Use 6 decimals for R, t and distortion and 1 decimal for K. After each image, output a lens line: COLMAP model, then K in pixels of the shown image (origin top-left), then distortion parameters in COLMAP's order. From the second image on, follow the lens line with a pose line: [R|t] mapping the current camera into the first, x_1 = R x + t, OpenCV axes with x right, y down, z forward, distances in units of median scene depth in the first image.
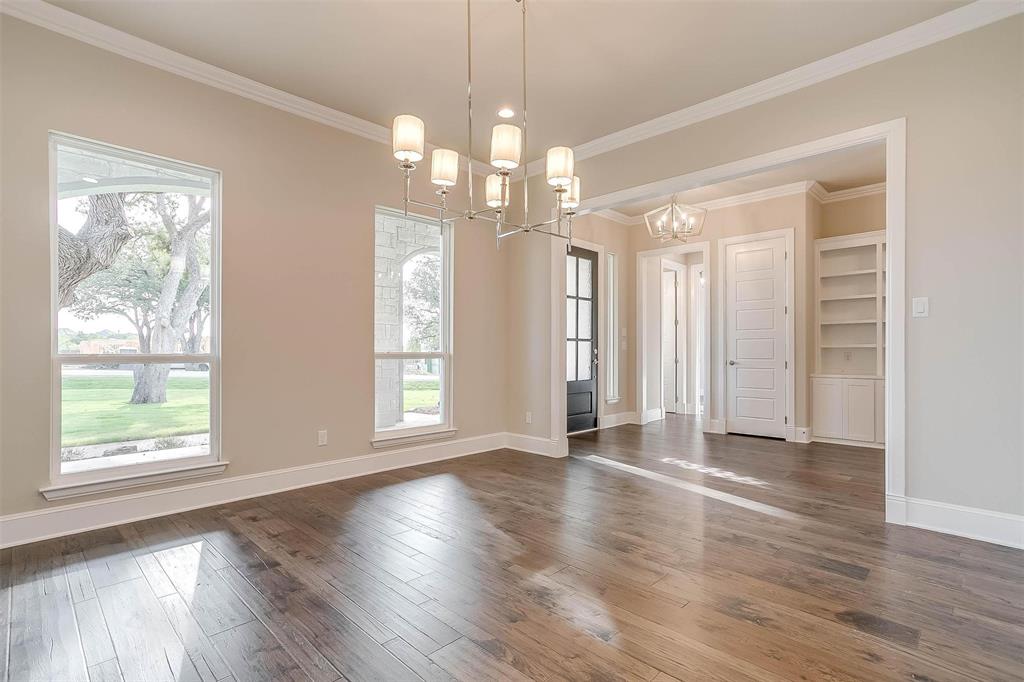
lens RADIAL K [[492.1, 0, 511.8], [0, 492.1, 343.5], [0, 0, 1]] dist [-0.019884, 0.016265]
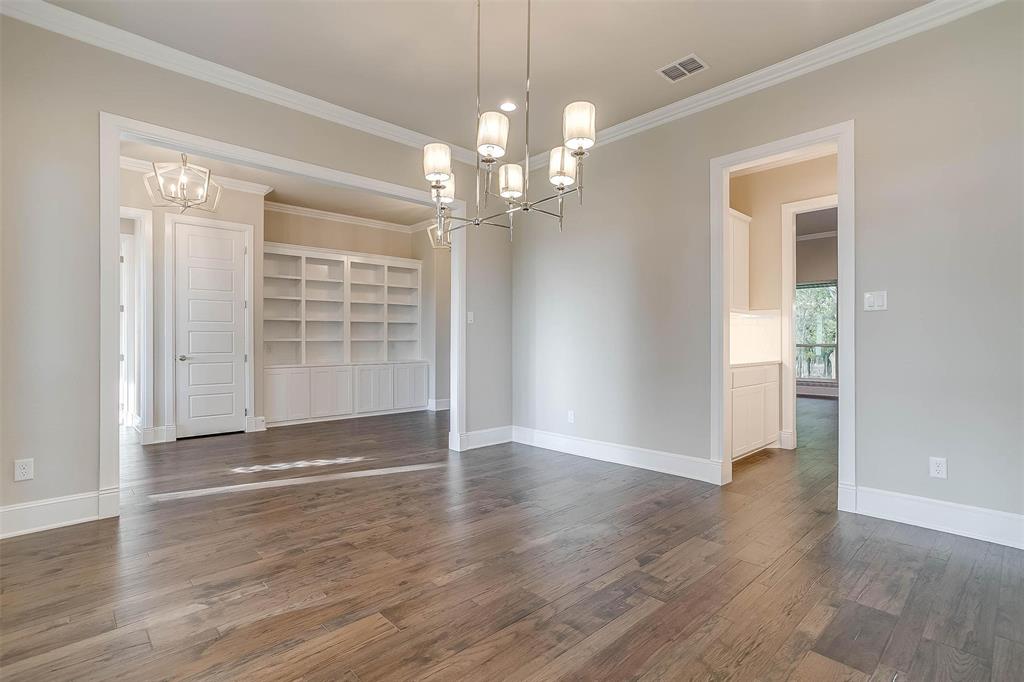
lens RADIAL K [[492.1, 0, 511.5], [0, 492.1, 342.2], [0, 0, 1]] dist [-0.019884, 0.016265]
pose [[0.064899, -0.000920, 0.997891, -0.423282], [-0.009329, 0.999955, 0.001528, 0.004436], [-0.997848, -0.009409, 0.064887, 0.386825]]
